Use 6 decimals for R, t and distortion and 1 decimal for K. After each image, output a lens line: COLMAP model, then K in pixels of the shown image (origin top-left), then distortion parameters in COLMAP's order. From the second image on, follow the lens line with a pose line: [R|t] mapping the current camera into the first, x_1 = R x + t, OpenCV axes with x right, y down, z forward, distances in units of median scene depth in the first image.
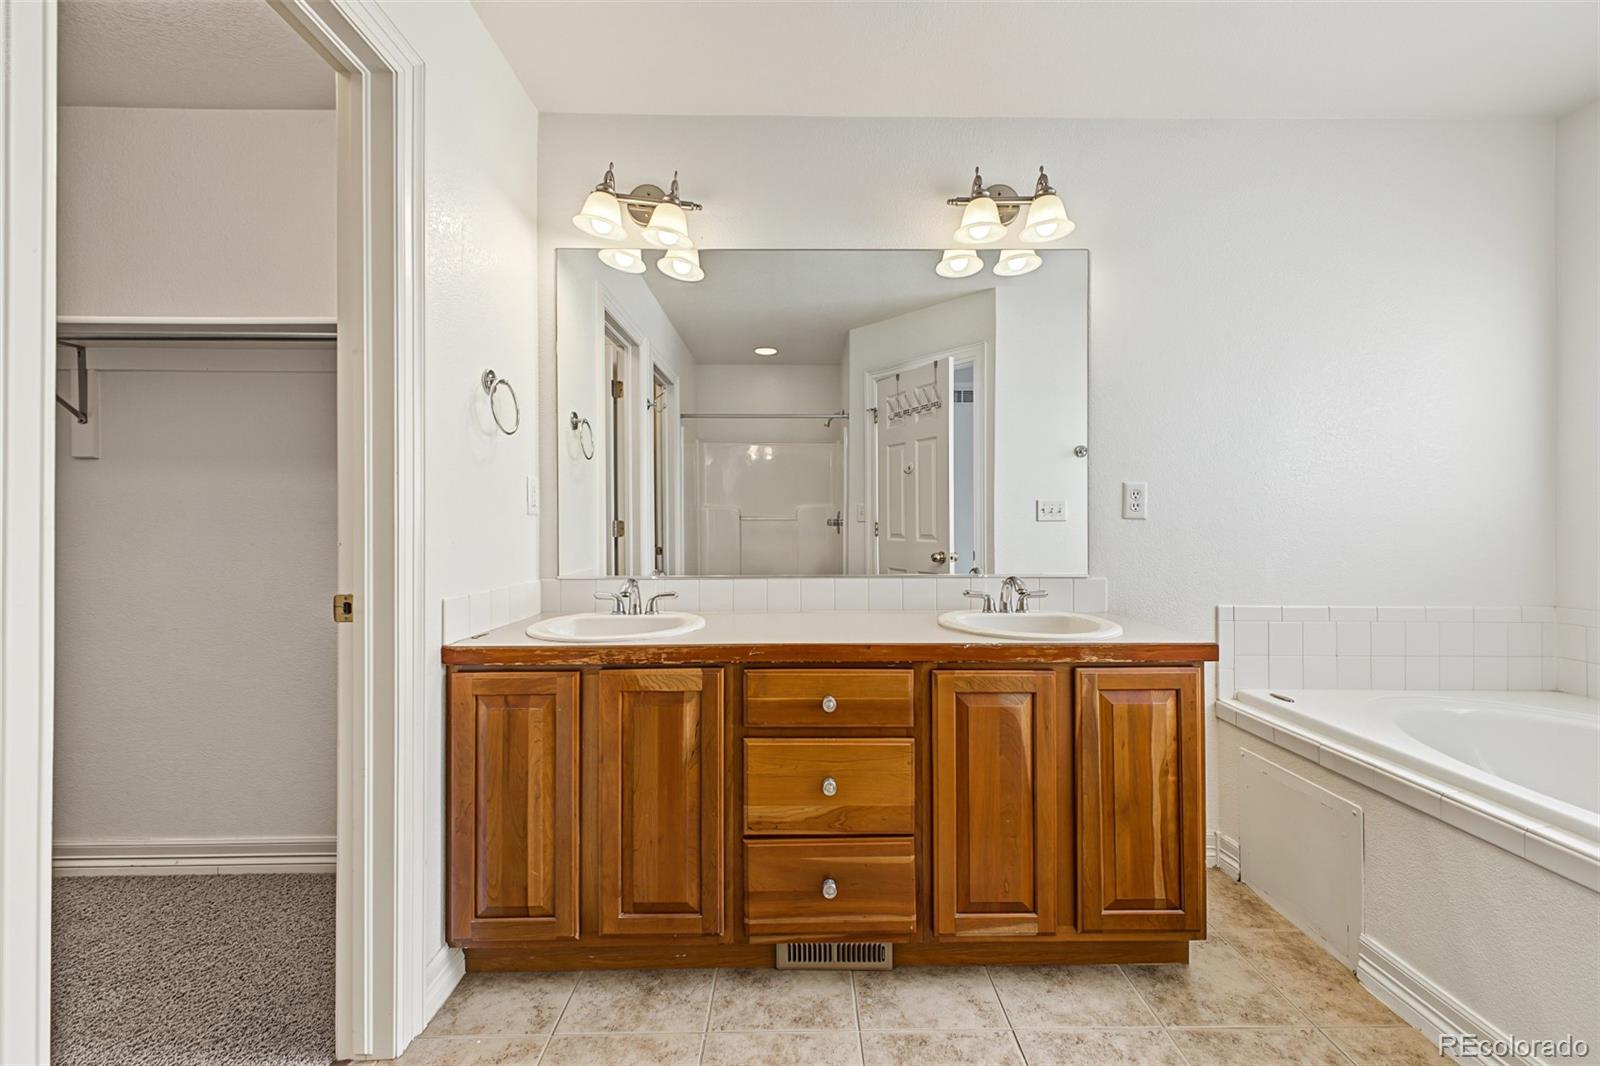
lens RADIAL K [[633.6, 0, 805.3], [0, 633.6, 527.5], [0, 0, 1]] dist [0.017063, 0.000699]
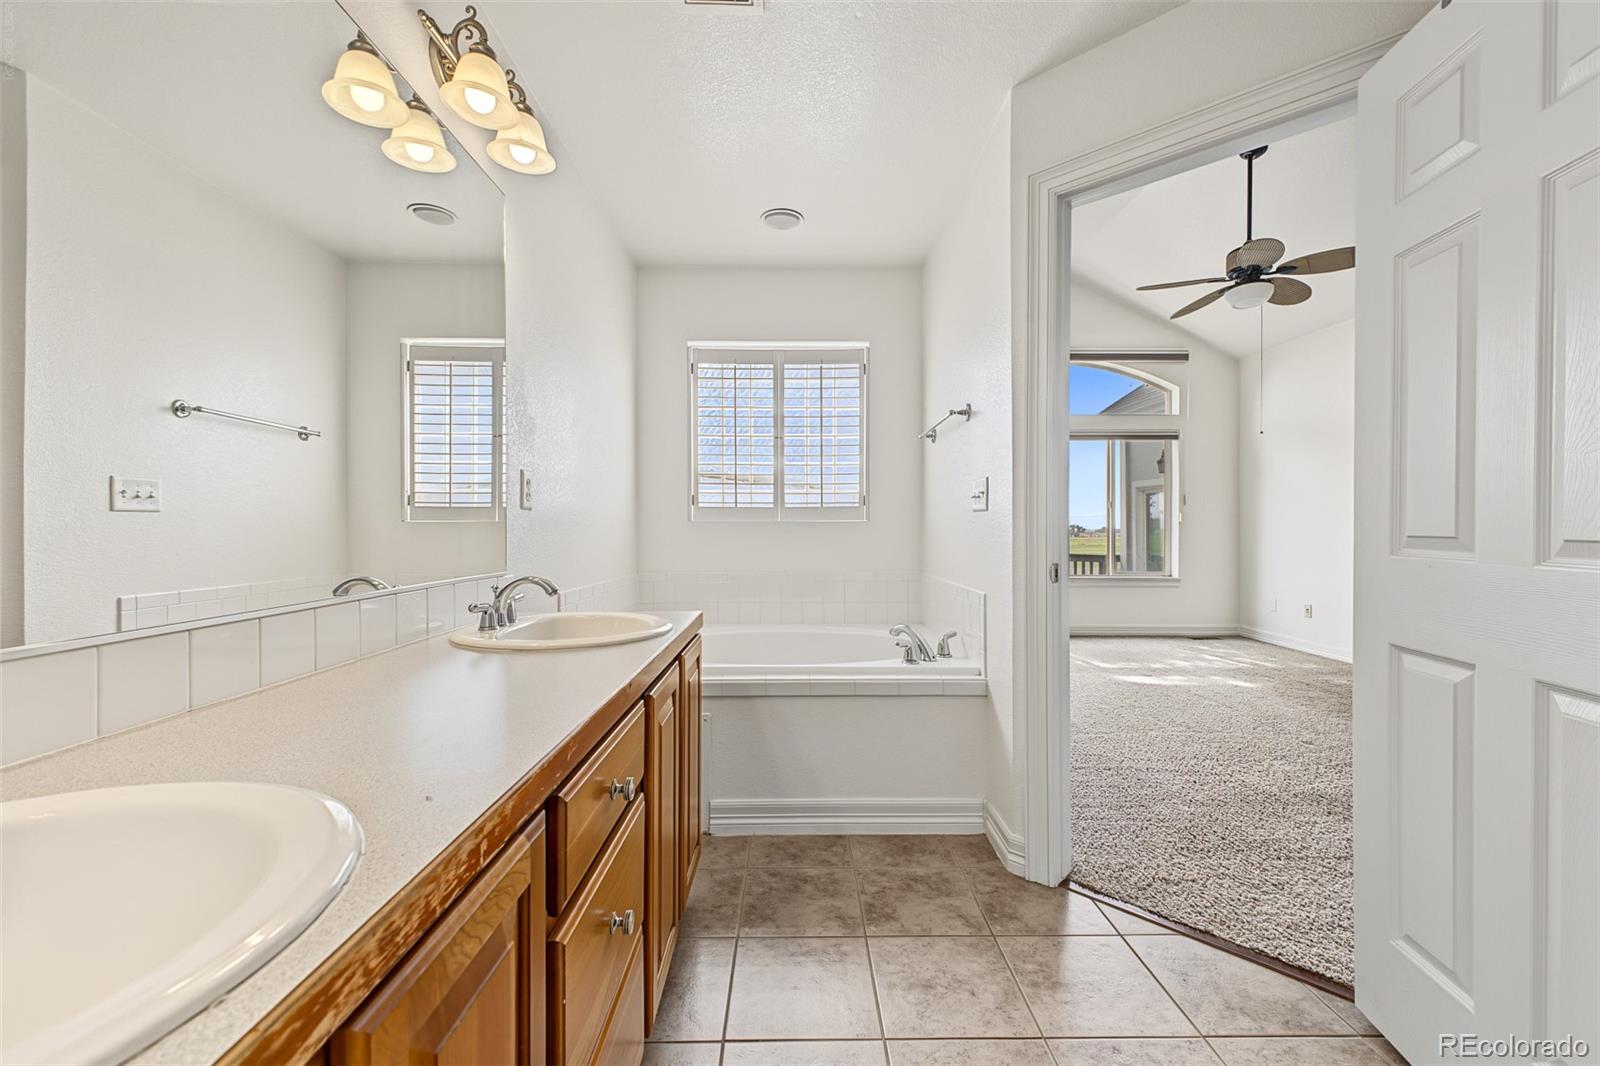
lens RADIAL K [[633.6, 0, 802.3], [0, 633.6, 532.3], [0, 0, 1]] dist [0.017063, 0.000699]
pose [[0.018823, -0.008449, 0.999787, -0.569805], [0.006028, 0.999947, 0.008337, 0.021676], [-0.999805, 0.005870, 0.018873, 0.802868]]
